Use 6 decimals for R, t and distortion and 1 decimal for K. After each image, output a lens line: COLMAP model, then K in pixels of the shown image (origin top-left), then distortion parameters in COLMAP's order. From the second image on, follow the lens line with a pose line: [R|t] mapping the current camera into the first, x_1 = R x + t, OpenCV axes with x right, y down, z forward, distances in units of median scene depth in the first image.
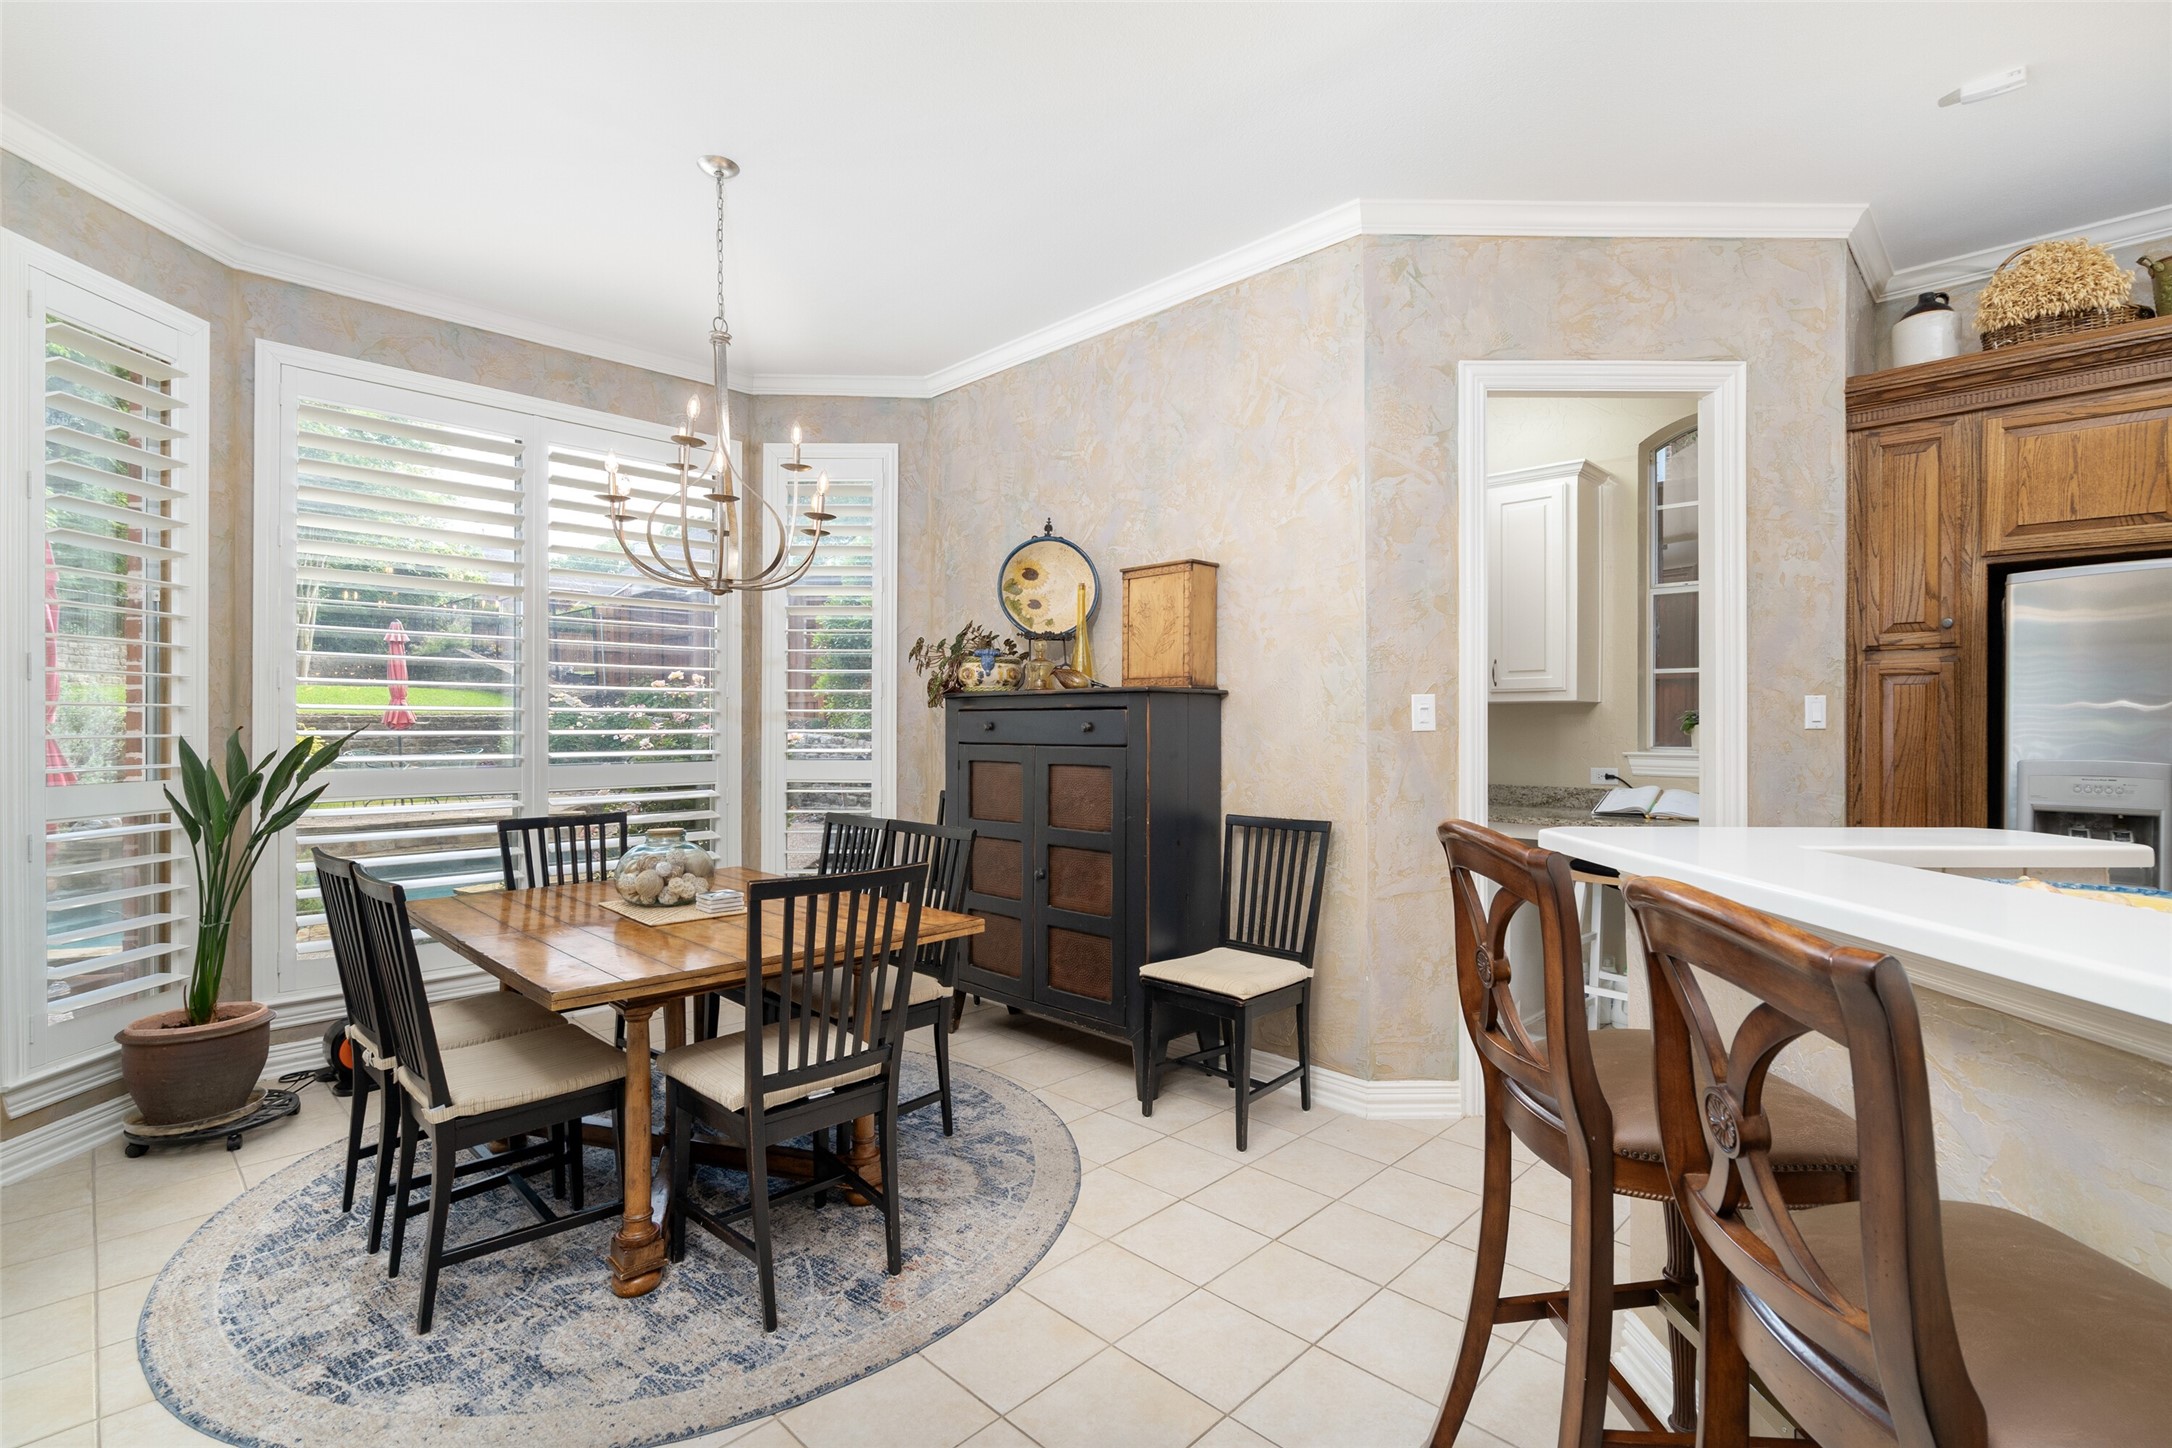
lens RADIAL K [[987.9, 0, 1106.6], [0, 987.9, 735.1], [0, 0, 1]] dist [-0.004470, 0.001390]
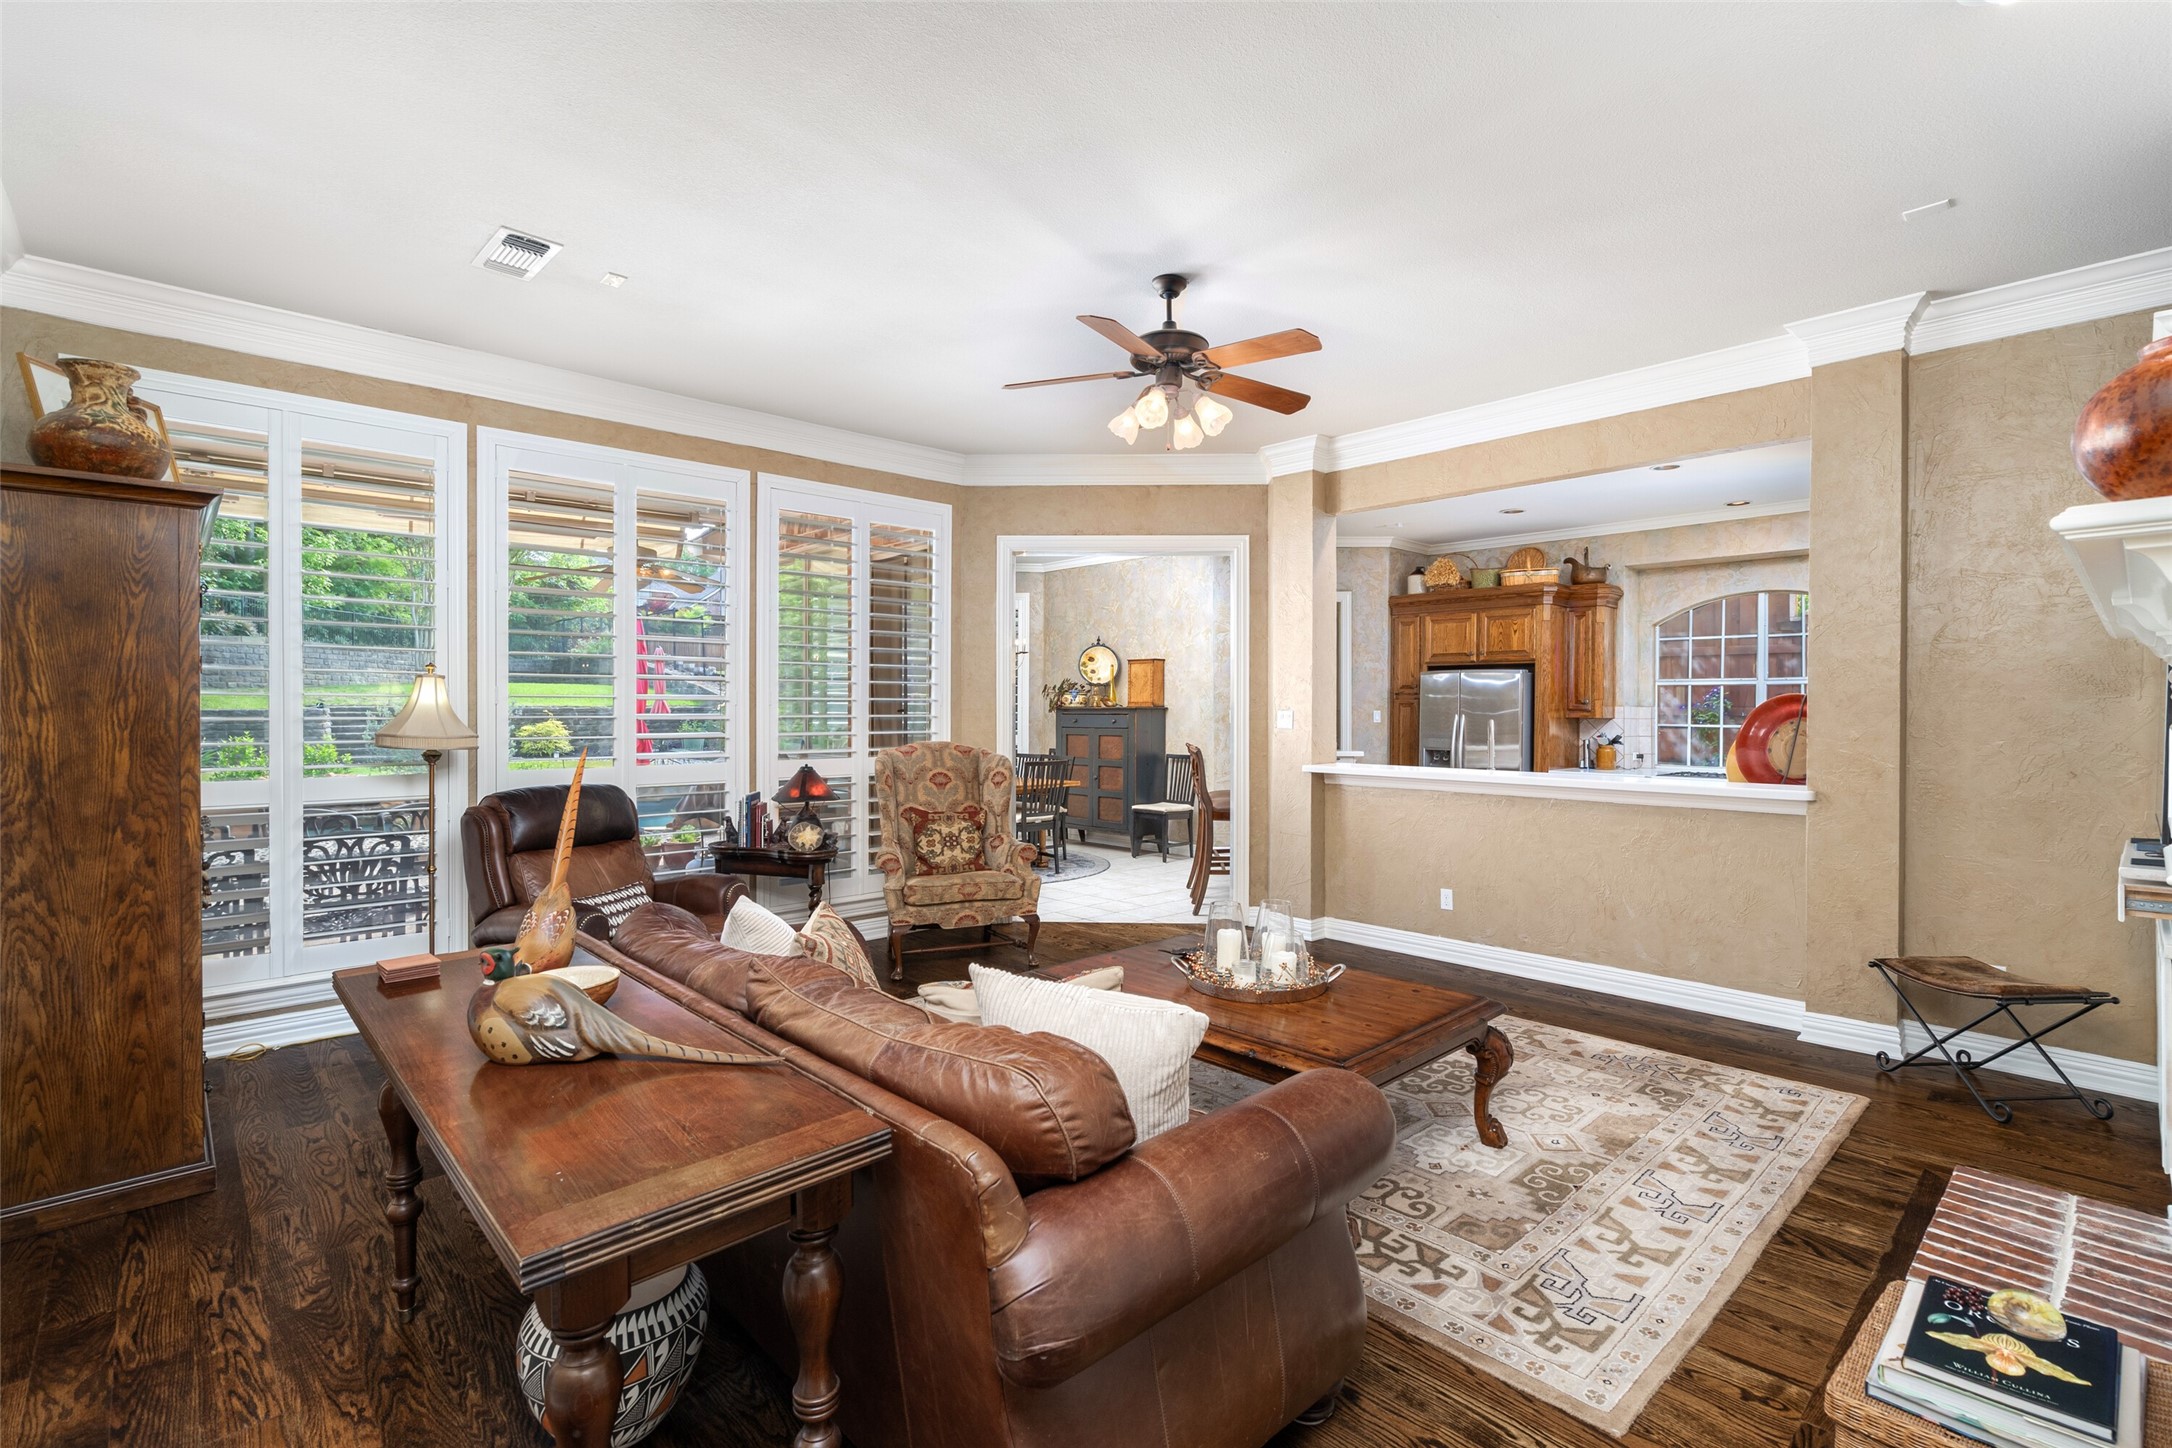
lens RADIAL K [[987.9, 0, 1070.9], [0, 987.9, 724.2], [0, 0, 1]] dist [-0.004470, 0.001390]
pose [[0.998057, 0.000397, -0.062305, 0.031989], [0.000471, 0.999903, 0.013917, -0.041469], [0.062304, -0.013919, 0.997960, -1.818826]]
